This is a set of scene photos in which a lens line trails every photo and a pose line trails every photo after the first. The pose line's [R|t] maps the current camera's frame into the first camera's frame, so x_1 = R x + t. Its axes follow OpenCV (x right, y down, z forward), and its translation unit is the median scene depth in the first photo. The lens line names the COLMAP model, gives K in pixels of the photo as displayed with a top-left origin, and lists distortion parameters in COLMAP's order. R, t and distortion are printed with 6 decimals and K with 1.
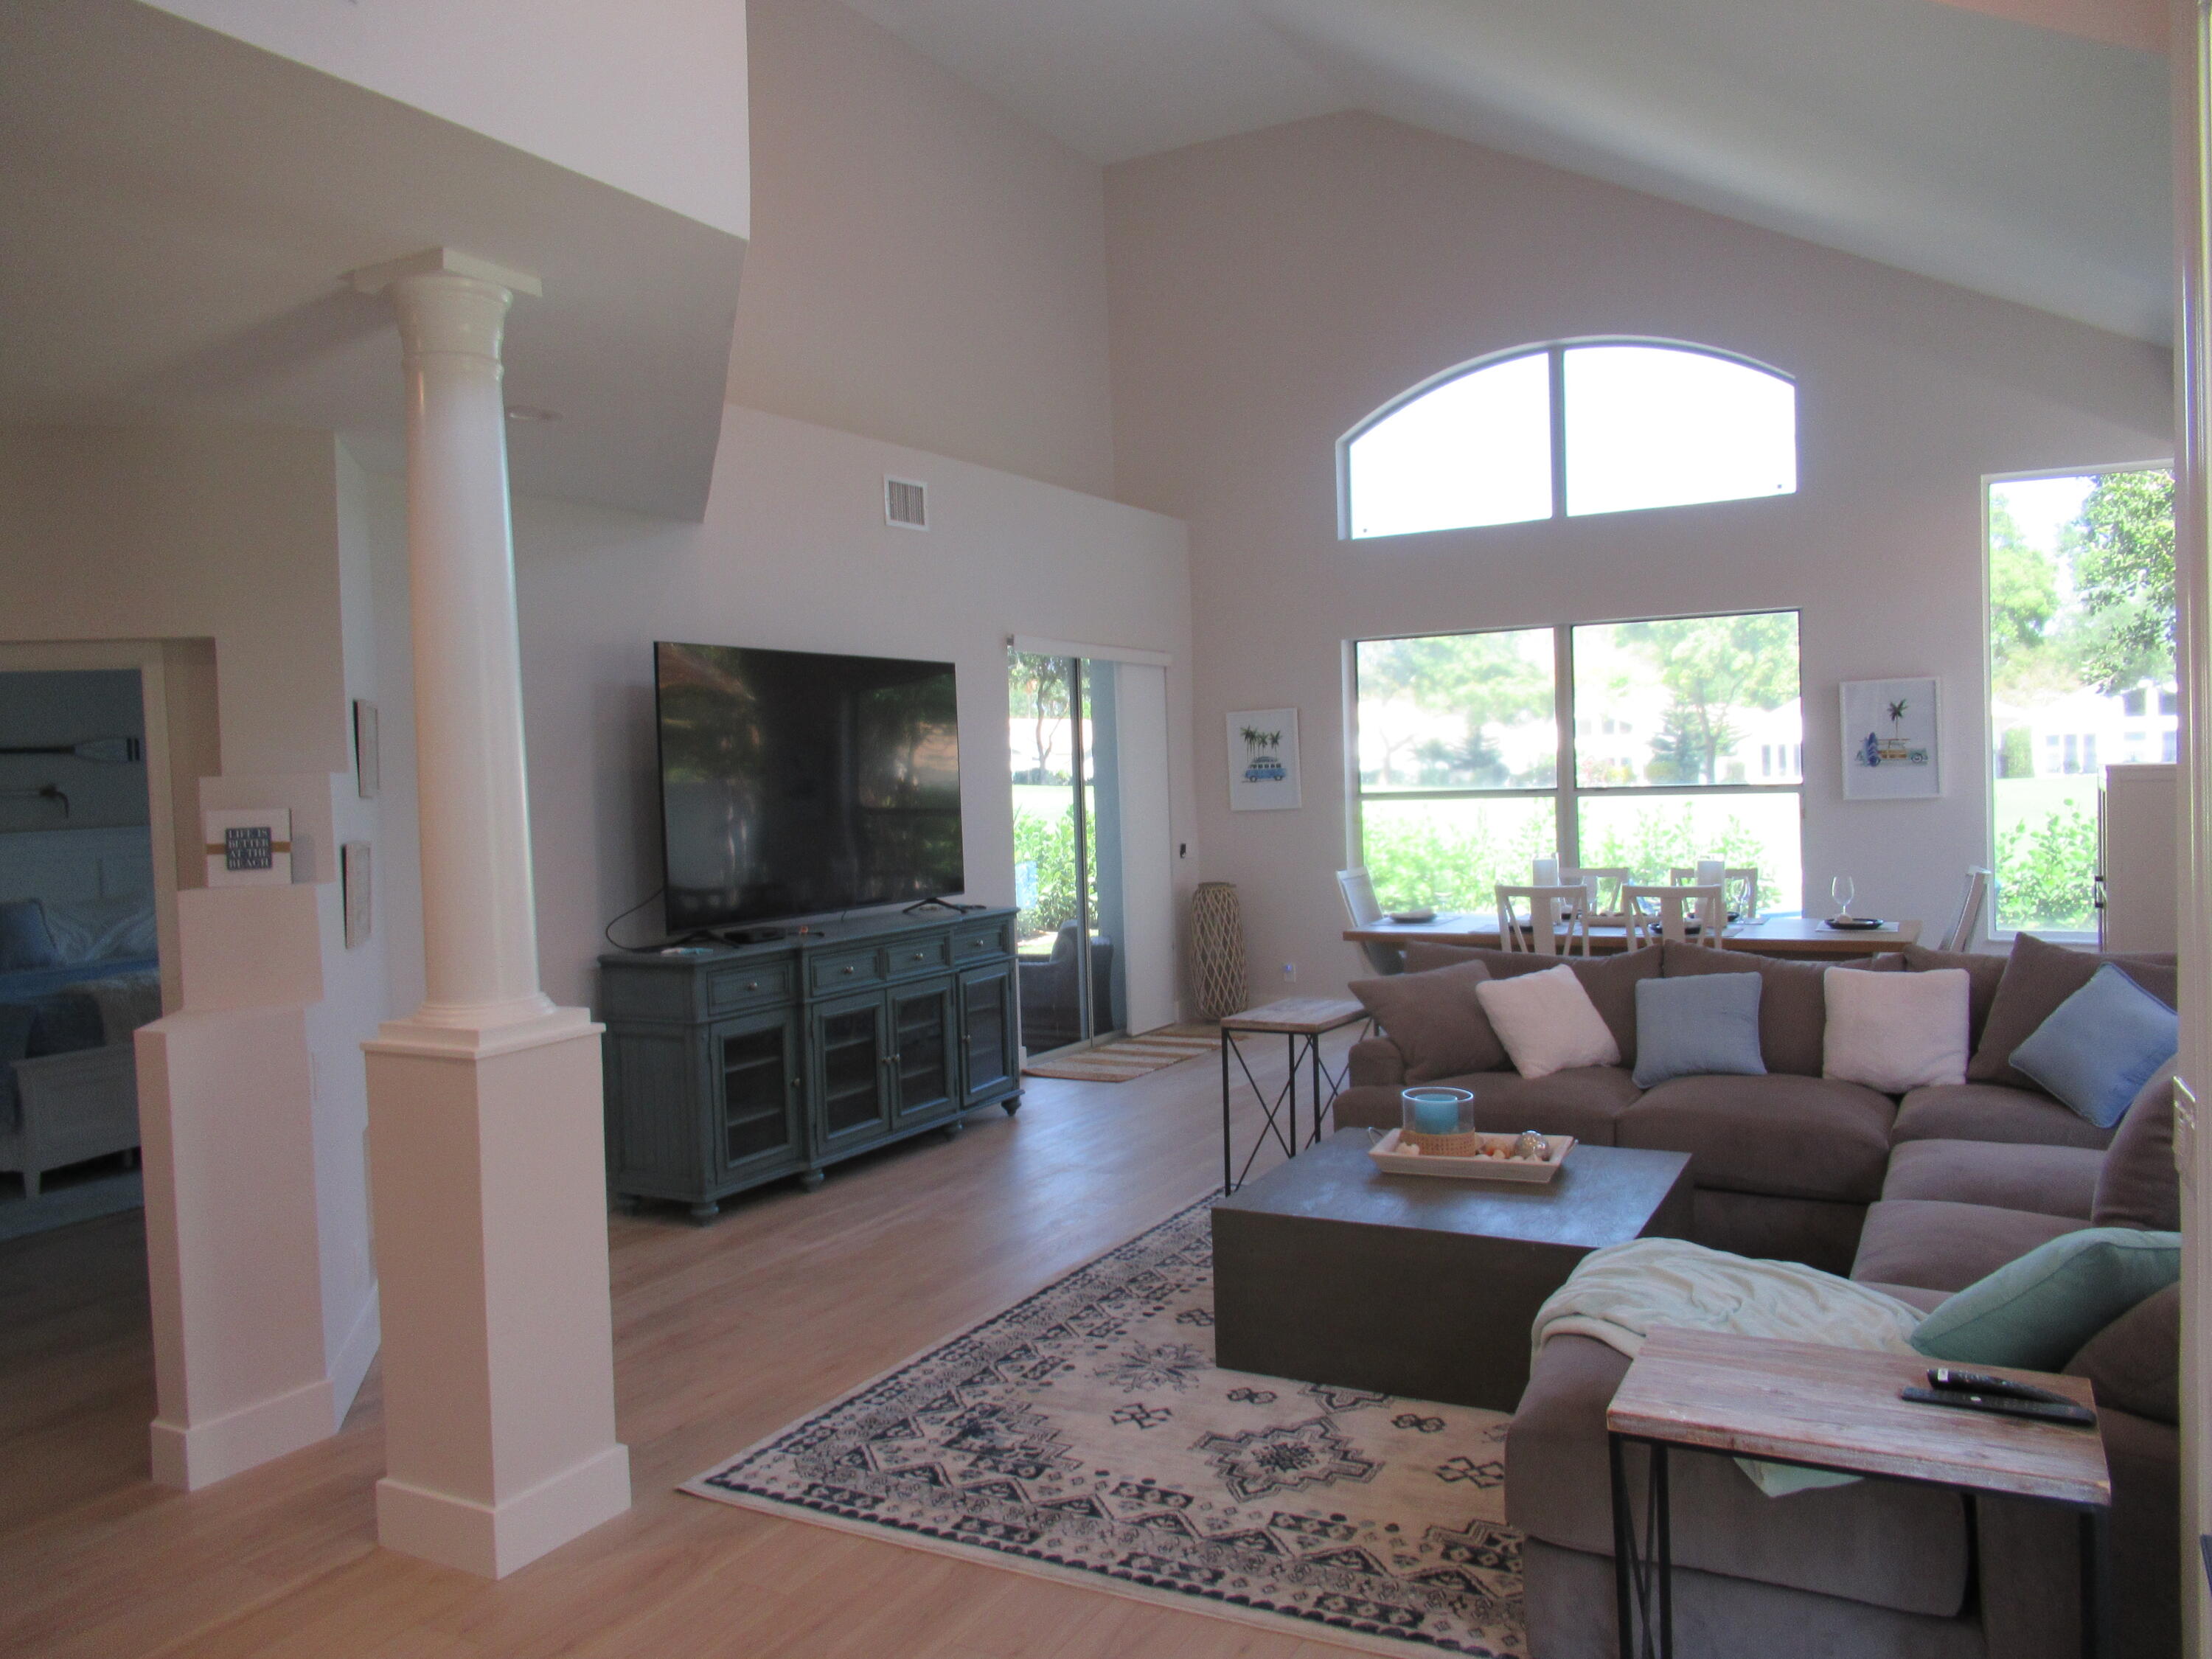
lens RADIAL K [[1650.2, 0, 1090.4], [0, 1650.2, 816.3], [0, 0, 1]] dist [-0.019133, -0.001469]
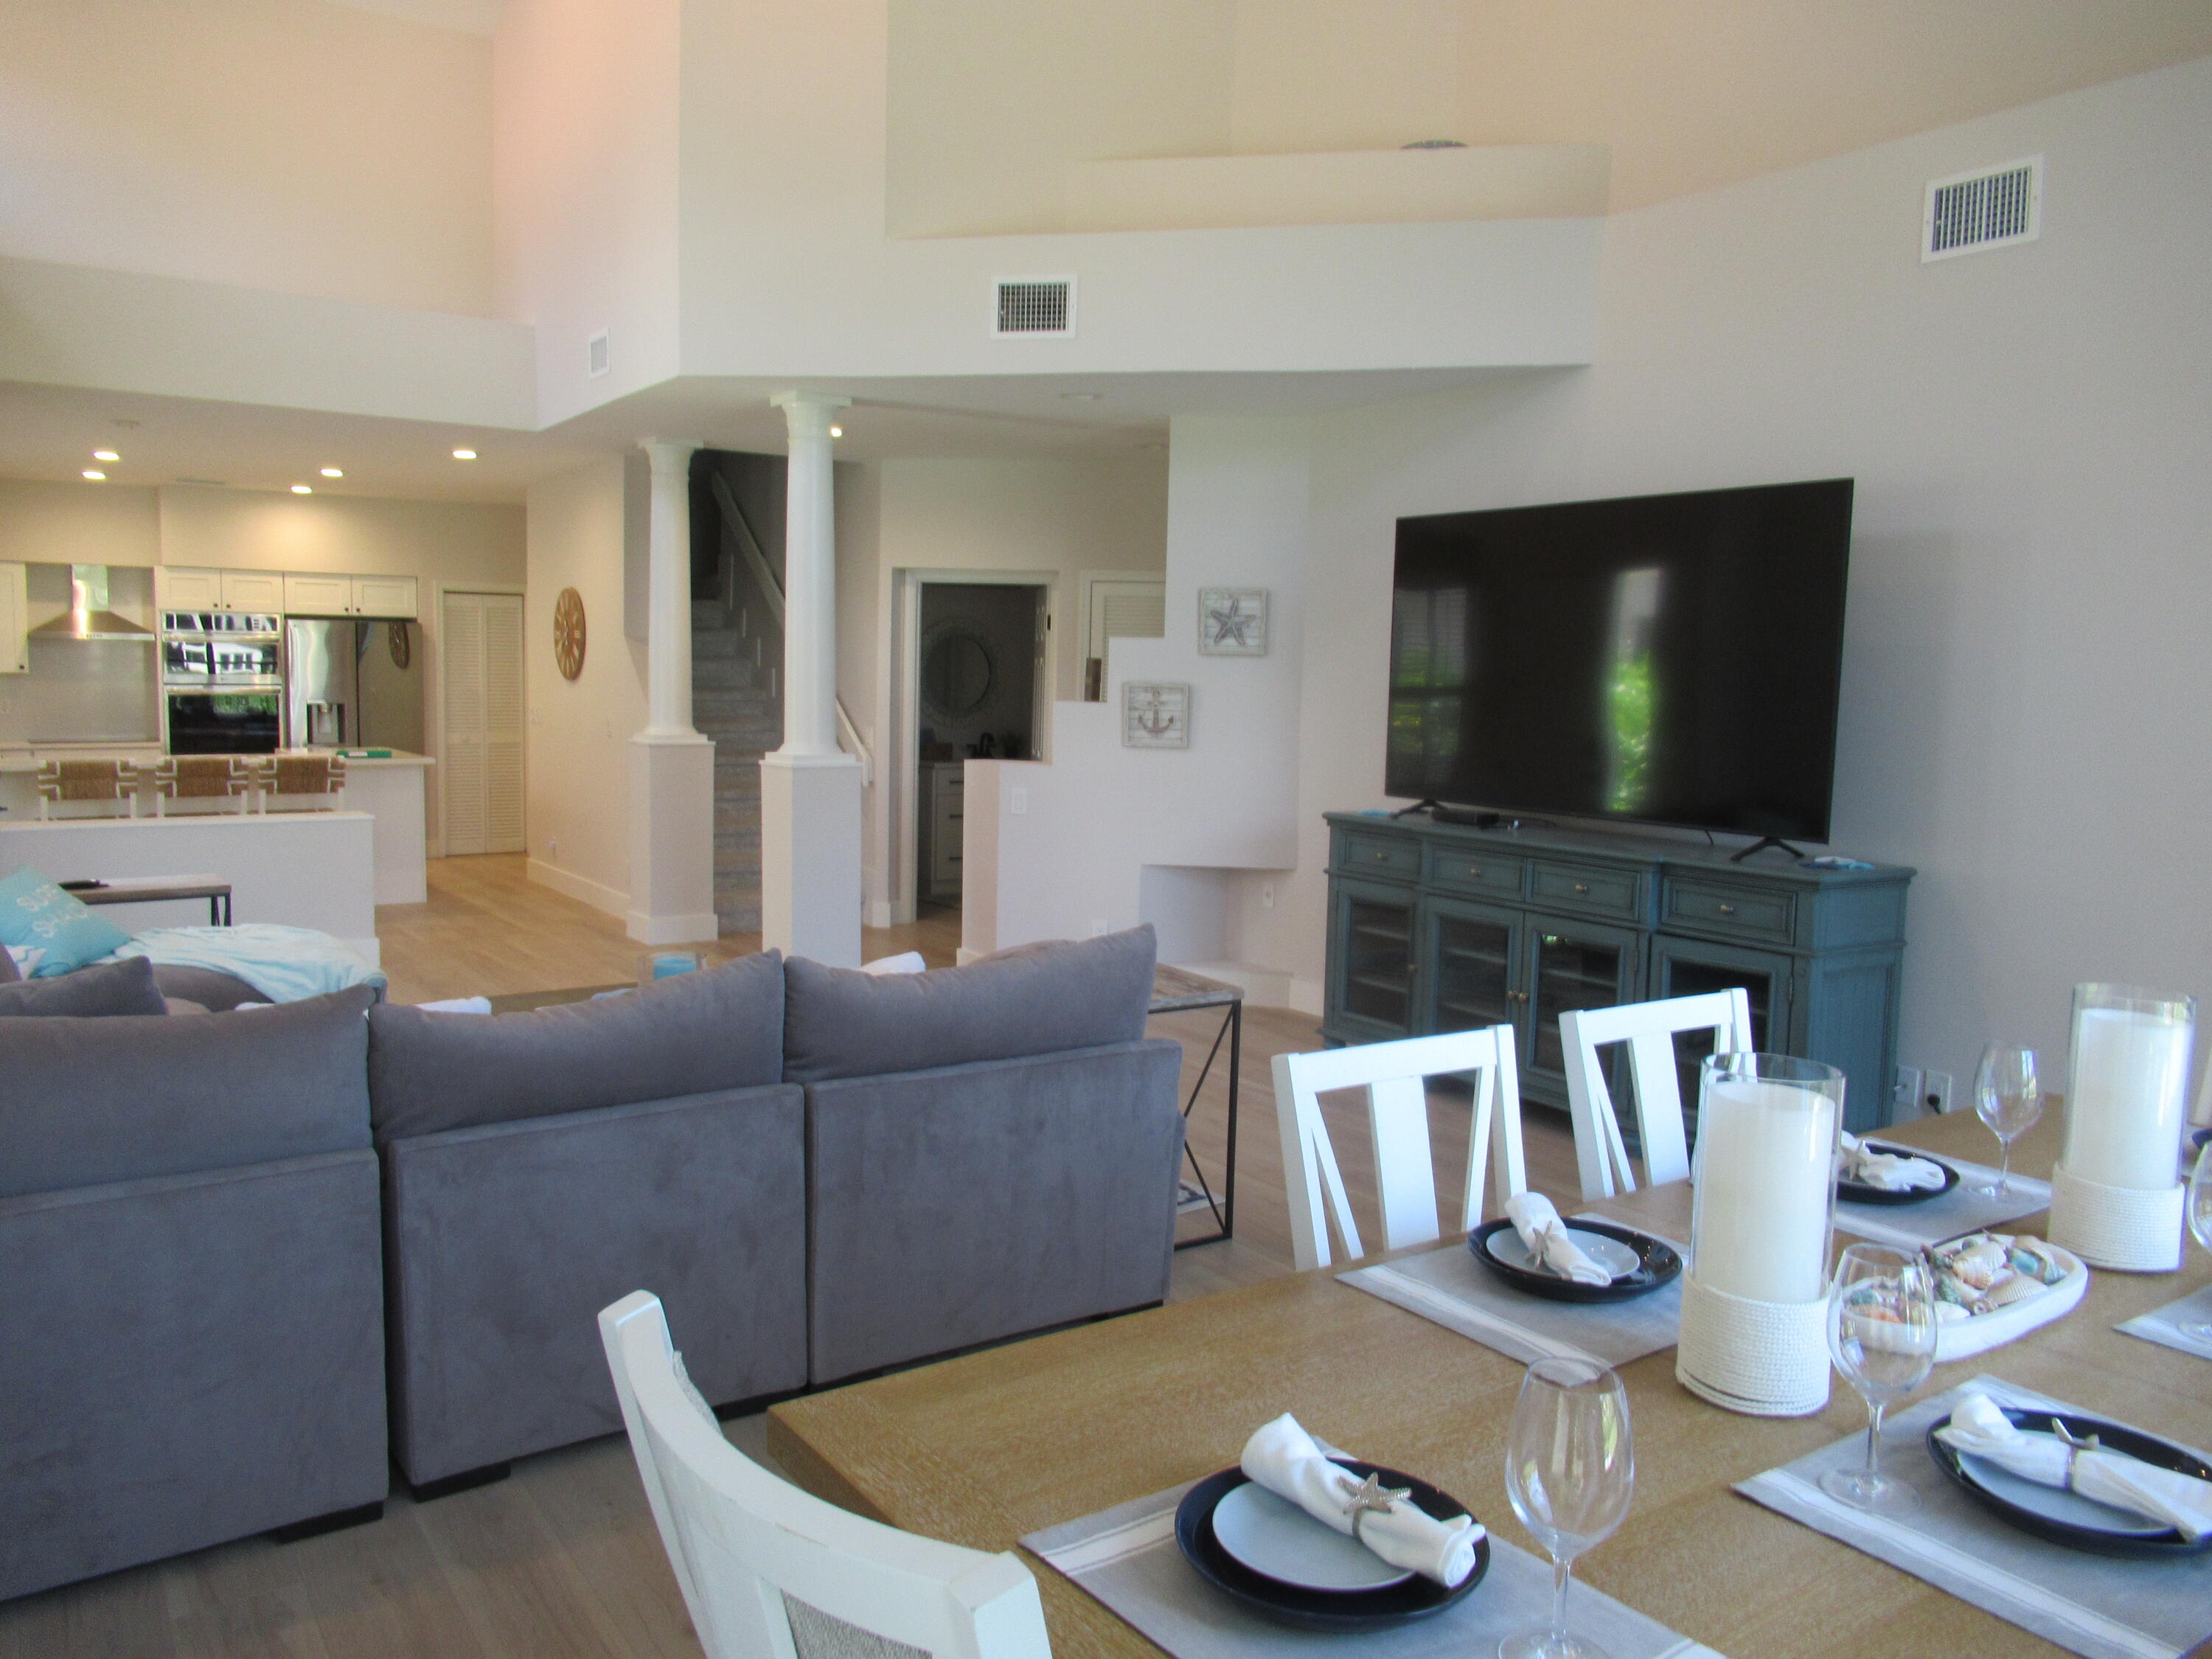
lens RADIAL K [[1666.7, 0, 1101.7], [0, 1666.7, 824.1], [0, 0, 1]] dist [-0.005359, 0.001617]
pose [[-0.452169, 0.100887, -0.886208, 0.774804], [-0.037485, 0.990555, 0.131892, -0.044242], [0.891144, 0.092857, -0.444116, 1.296898]]
